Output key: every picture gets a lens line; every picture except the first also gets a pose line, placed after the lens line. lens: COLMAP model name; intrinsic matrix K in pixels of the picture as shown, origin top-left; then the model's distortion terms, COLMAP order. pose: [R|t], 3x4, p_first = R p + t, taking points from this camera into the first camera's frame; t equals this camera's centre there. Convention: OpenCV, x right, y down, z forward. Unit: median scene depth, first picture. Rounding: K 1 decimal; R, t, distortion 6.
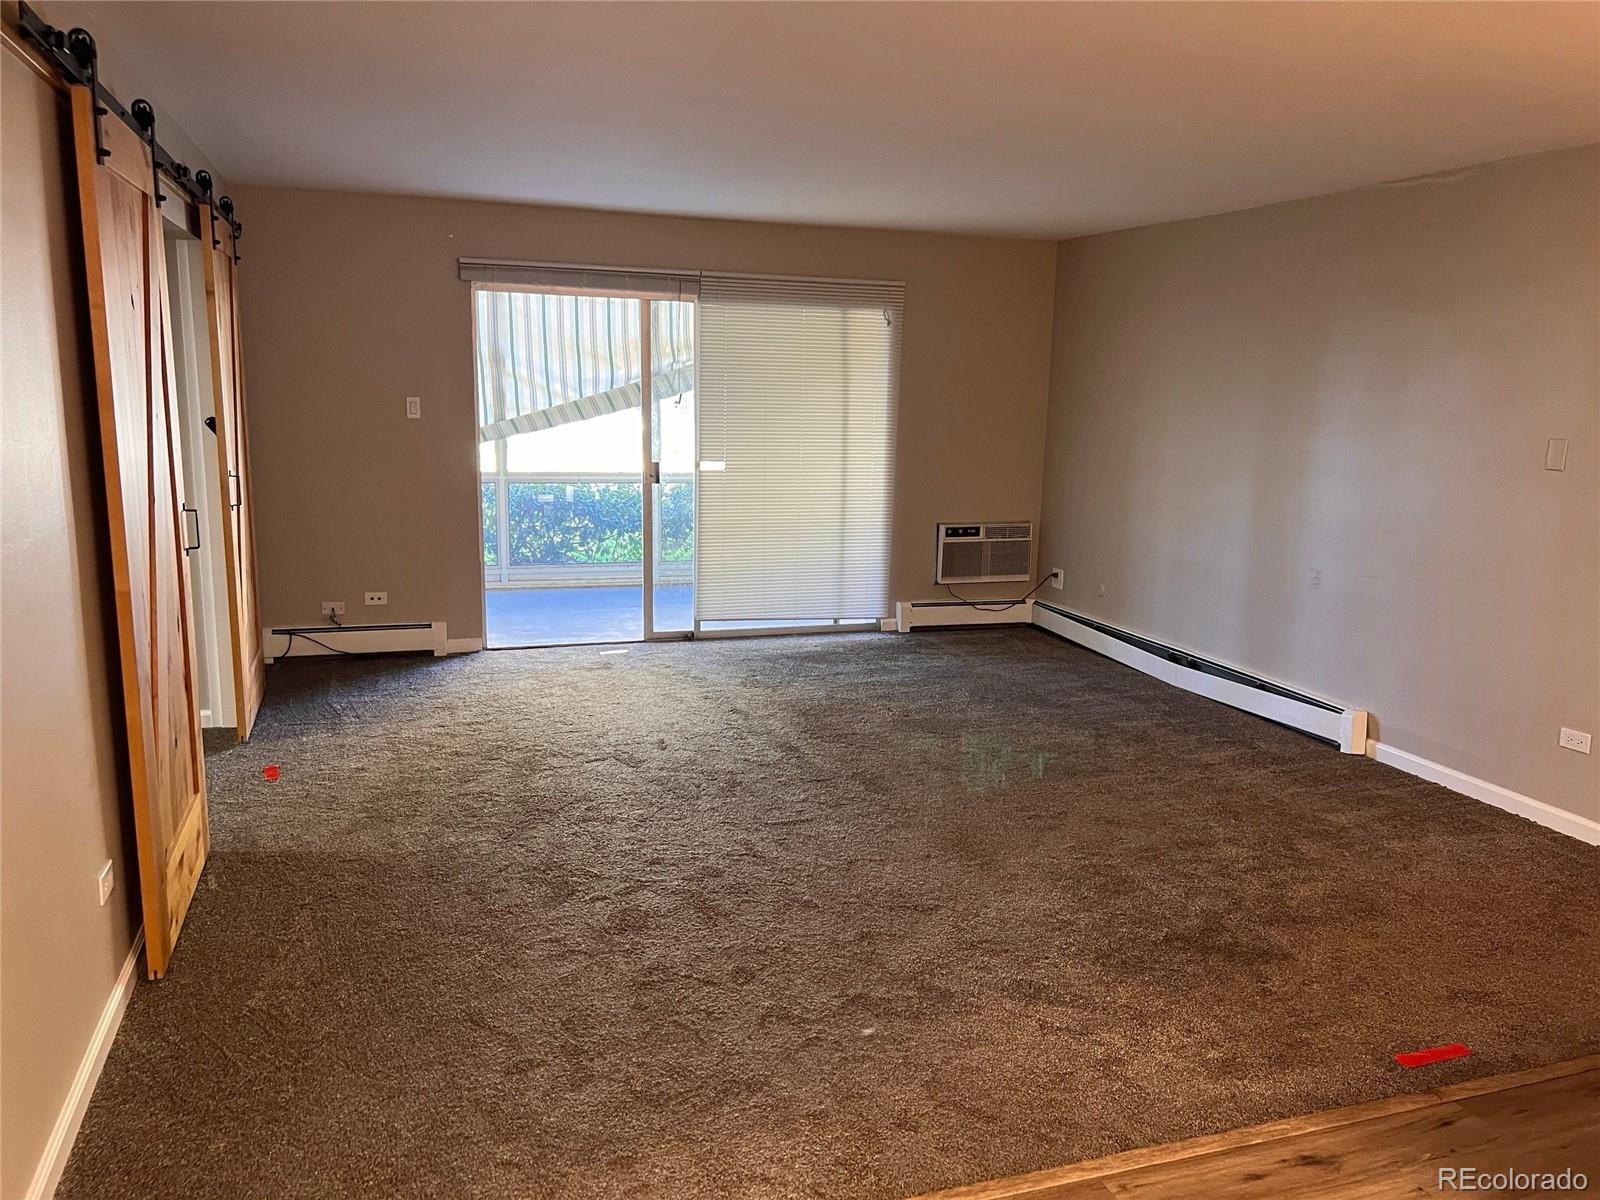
lens RADIAL K [[1181.4, 0, 803.1], [0, 1181.4, 624.3], [0, 0, 1]] dist [0.075135, -0.005195]
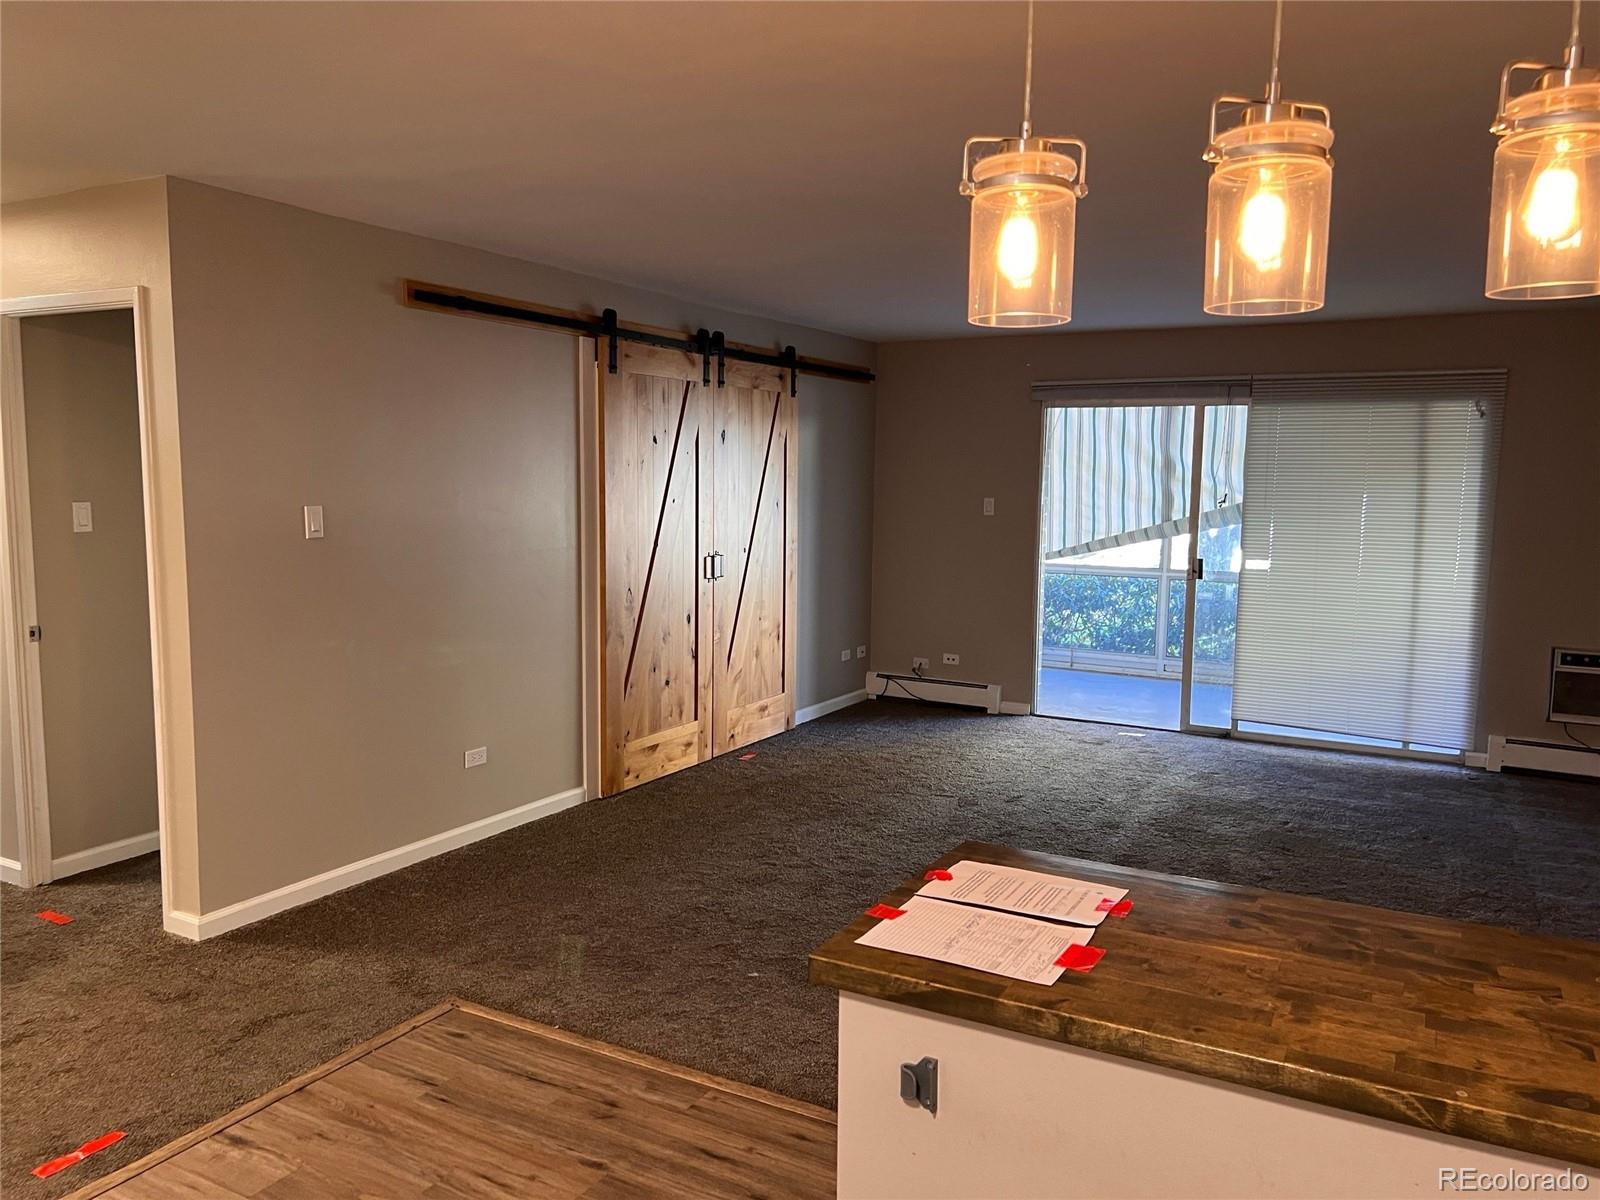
lens RADIAL K [[1185.3, 0, 794.7], [0, 1185.3, 608.1], [0, 0, 1]] dist [0.081655, -0.156902]
pose [[0.661740, 0.068095, -0.746635, 0.419329], [-0.147850, 0.988163, -0.040915, 0.000314], [0.735011, 0.137465, 0.663975, 0.056109]]
